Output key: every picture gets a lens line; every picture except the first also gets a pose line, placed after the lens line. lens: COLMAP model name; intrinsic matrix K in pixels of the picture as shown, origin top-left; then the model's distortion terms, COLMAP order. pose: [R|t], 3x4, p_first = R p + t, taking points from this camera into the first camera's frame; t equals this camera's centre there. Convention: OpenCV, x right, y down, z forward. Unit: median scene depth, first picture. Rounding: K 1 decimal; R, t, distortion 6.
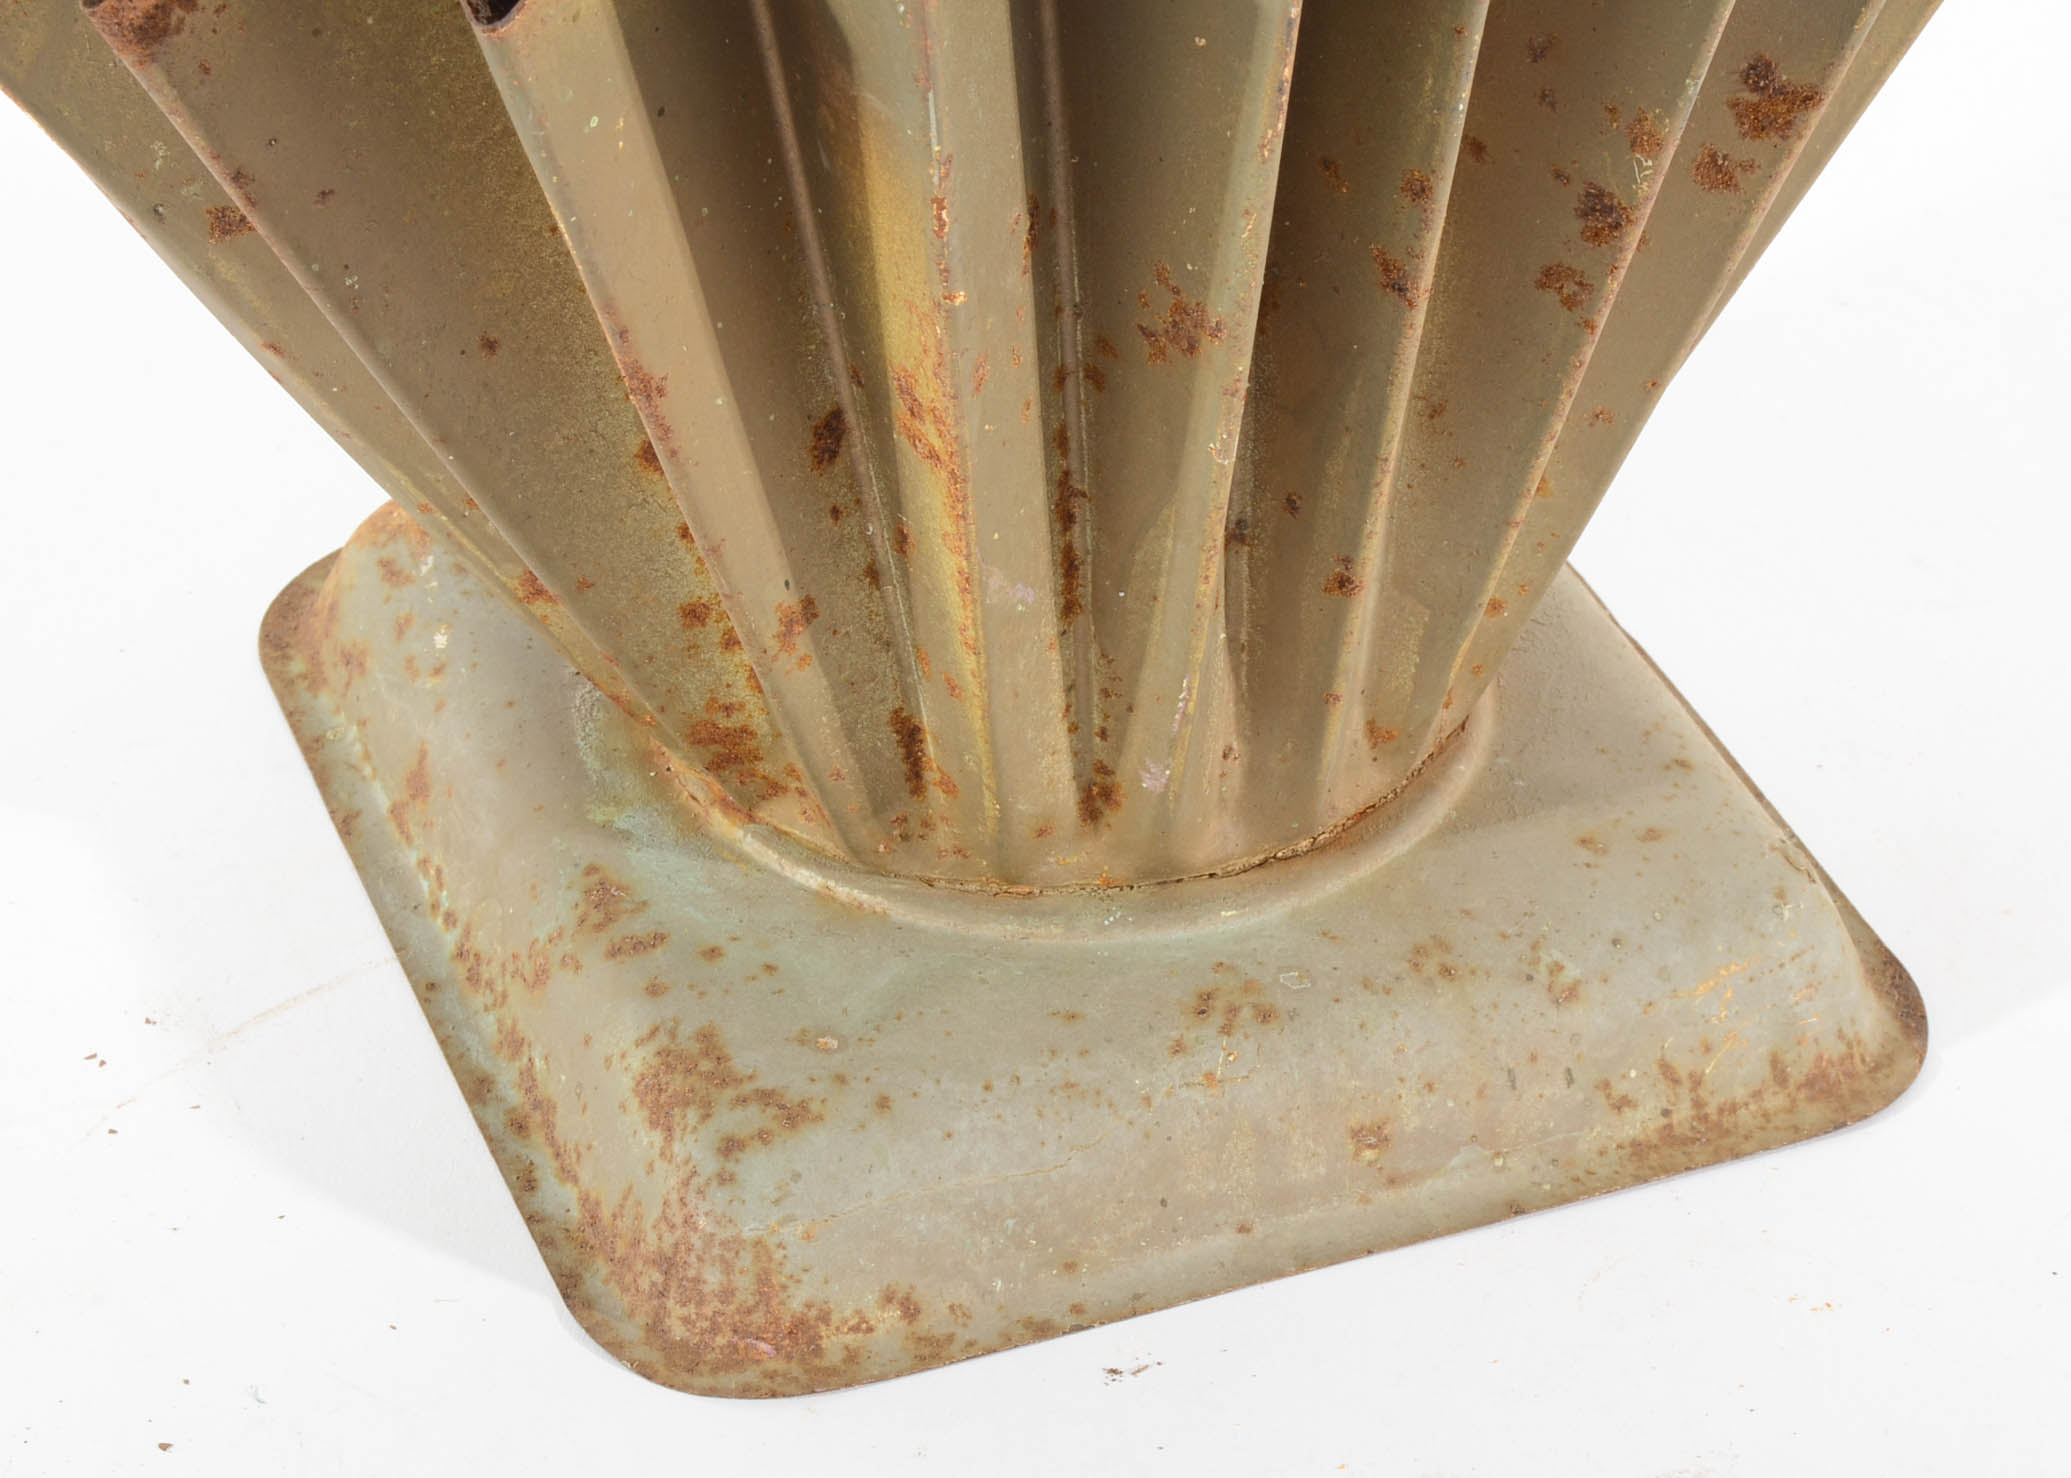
lens RADIAL K [[4883.5, 0, 1041.1], [0, 4883.5, 749.0], [0, 0, 1]] dist [-0.021307, 0.000000]
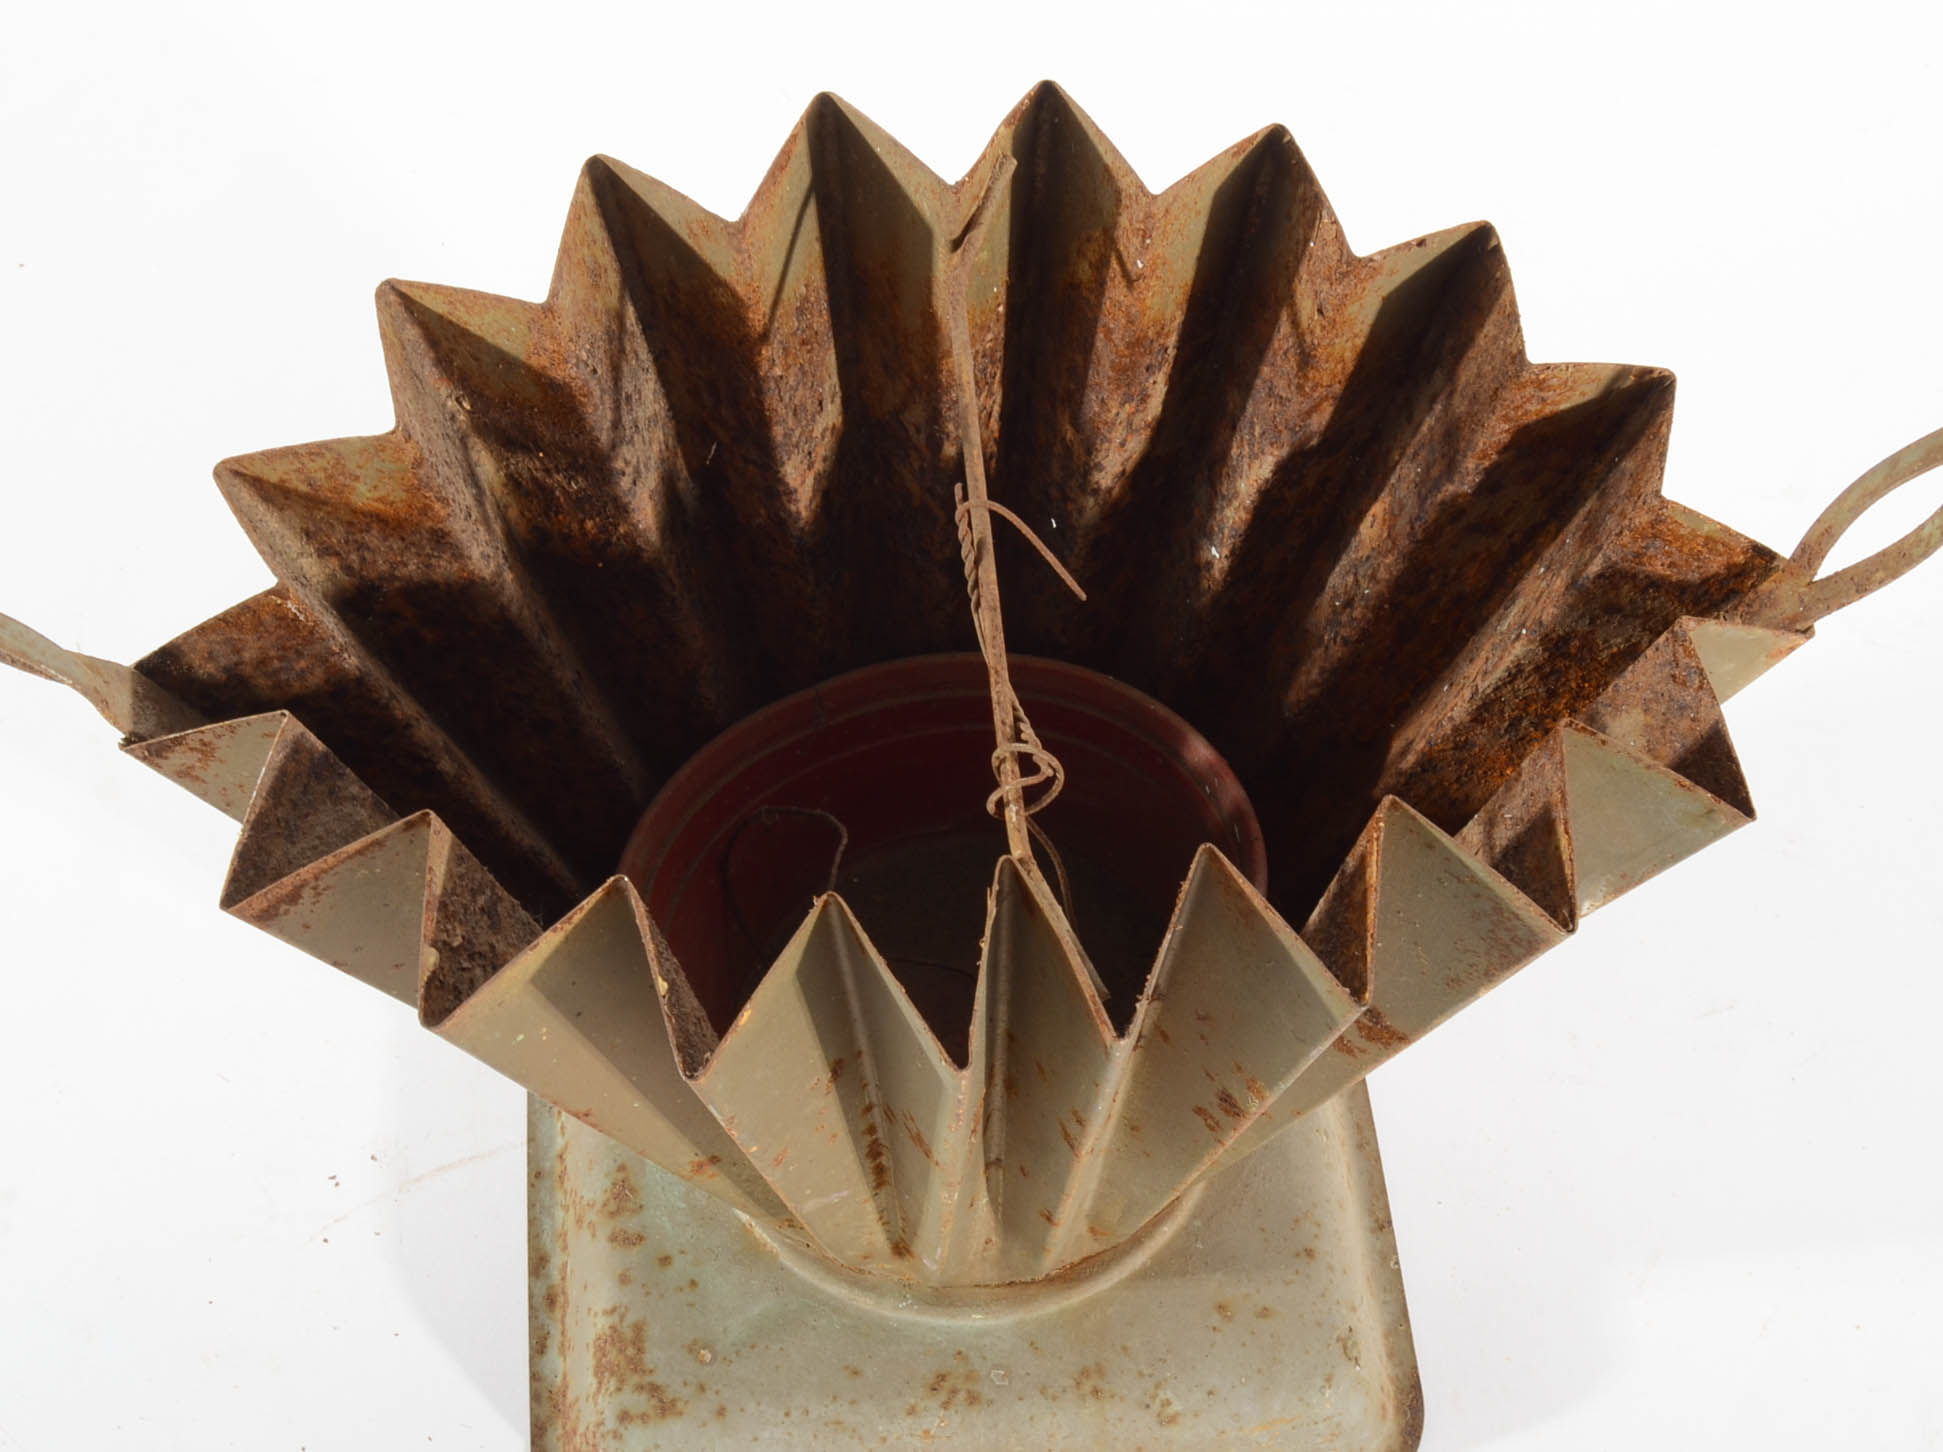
lens RADIAL K [[2804.4, 0, 936.2], [0, 2804.4, 646.6], [0, 0, 1]] dist [-0.059796, 0.000000]
pose [[0.953524, 0.245651, -0.174491, 0.135540], [-0.194210, 0.943805, 0.267421, -0.429962], [0.230378, -0.221105, 0.947649, 0.174050]]
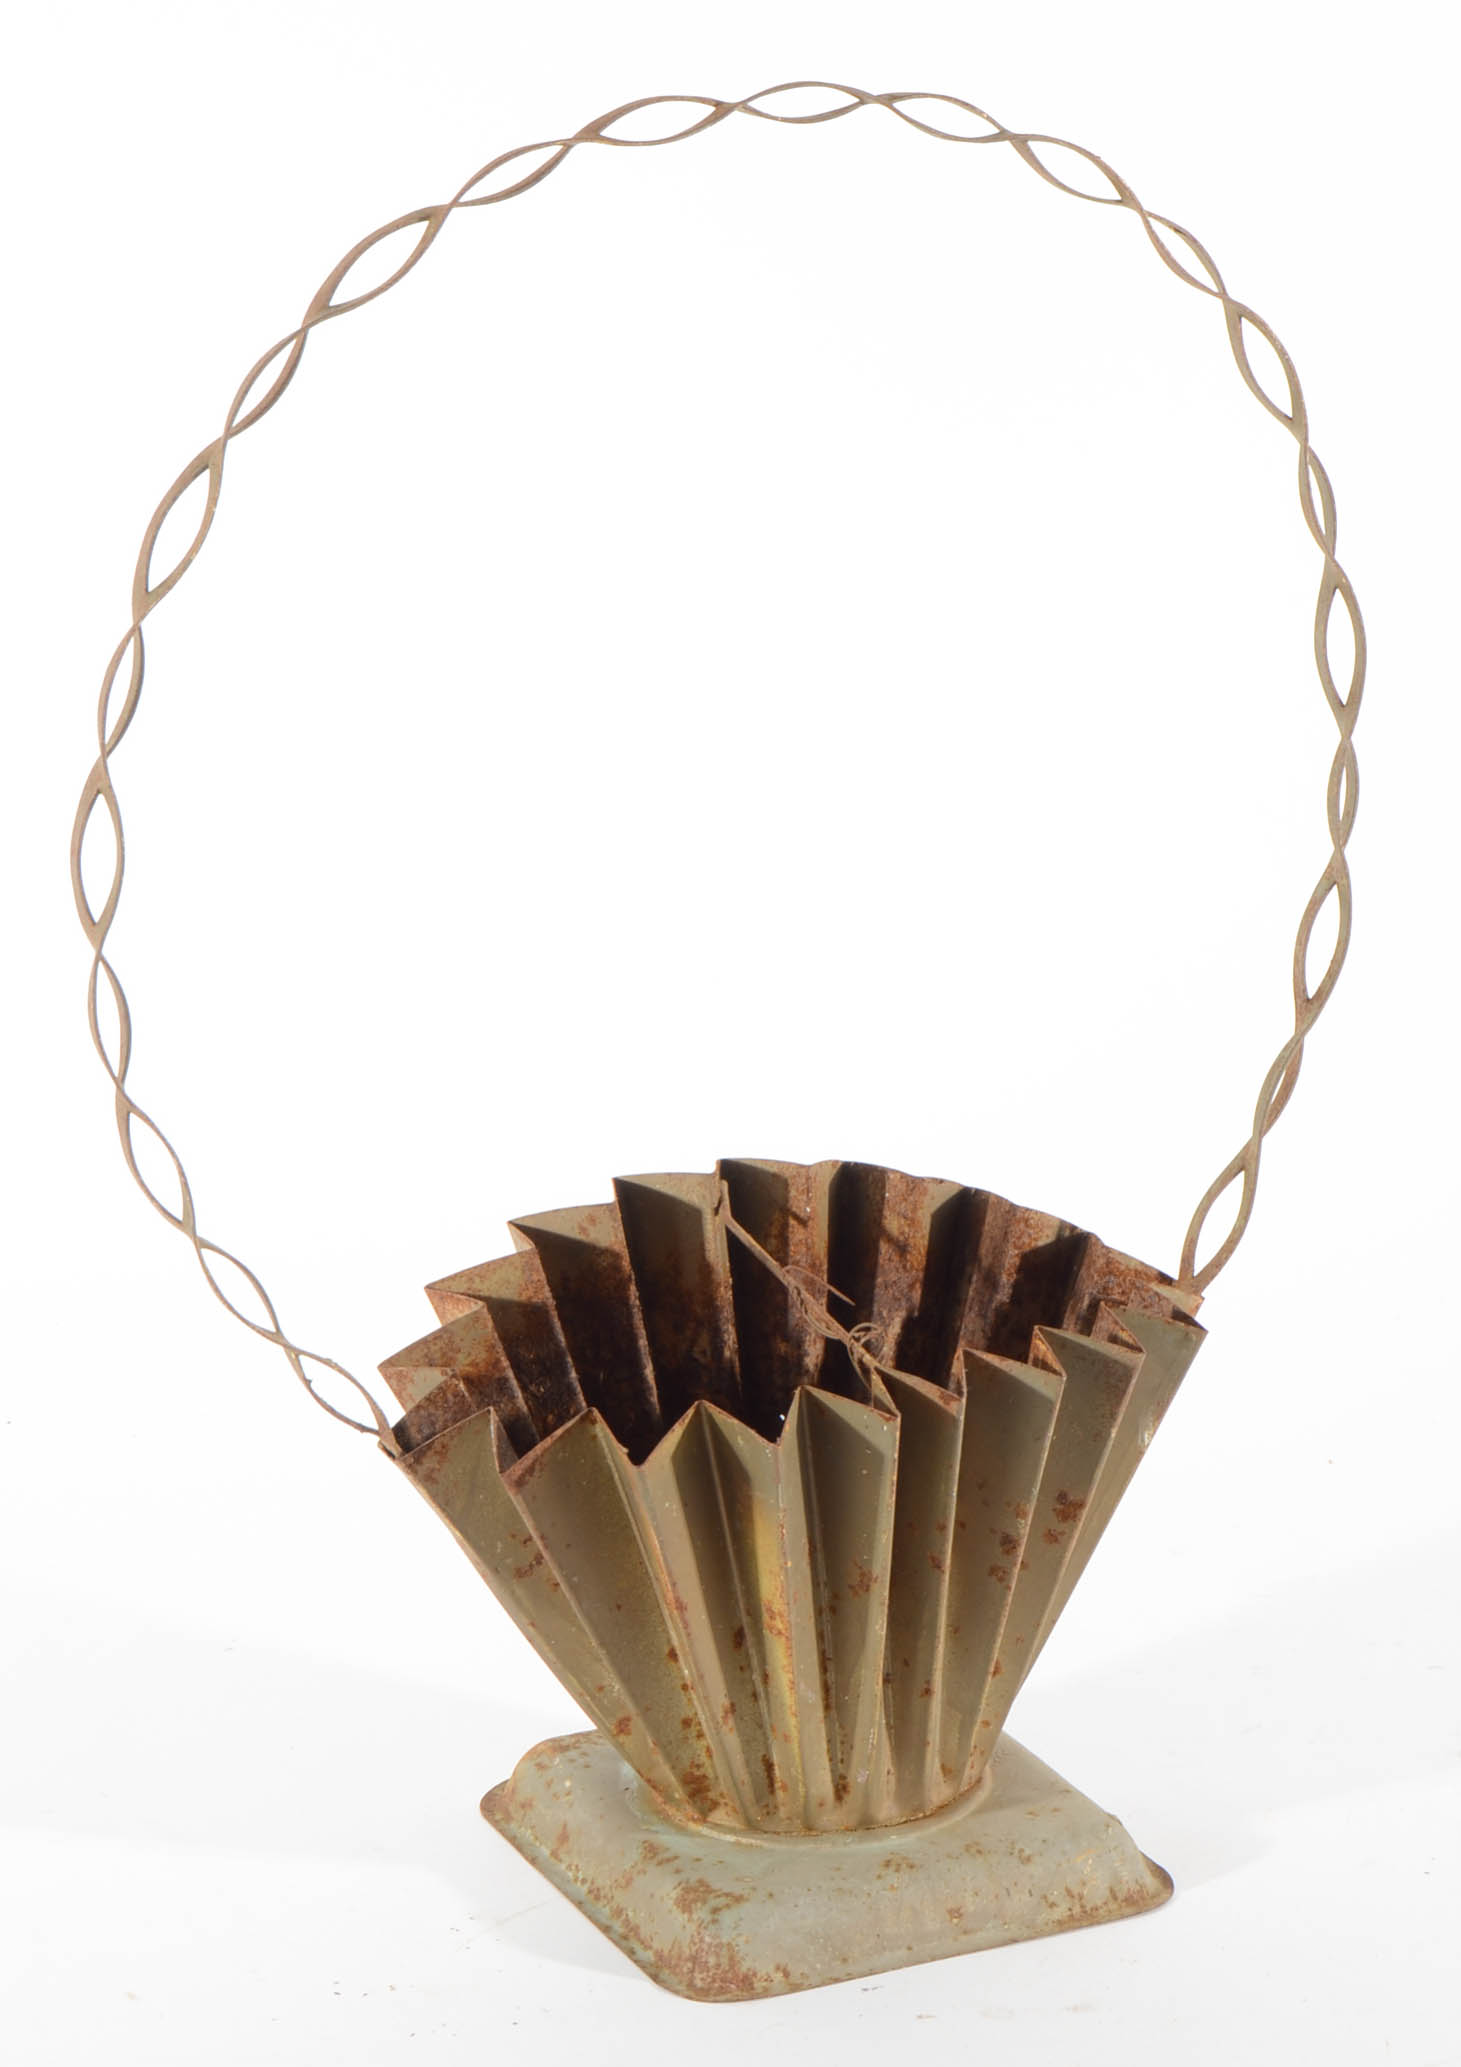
lens RADIAL K [[5063.9, 0, 732.3], [0, 5063.9, 1033.3], [0, 0, 1]] dist [-0.120205, 0.000000]
pose [[0.997469, -0.055887, 0.043955, -0.144487], [0.068043, 0.929660, -0.362081, 0.615611], [-0.020627, 0.364155, 0.931110, -1.687980]]
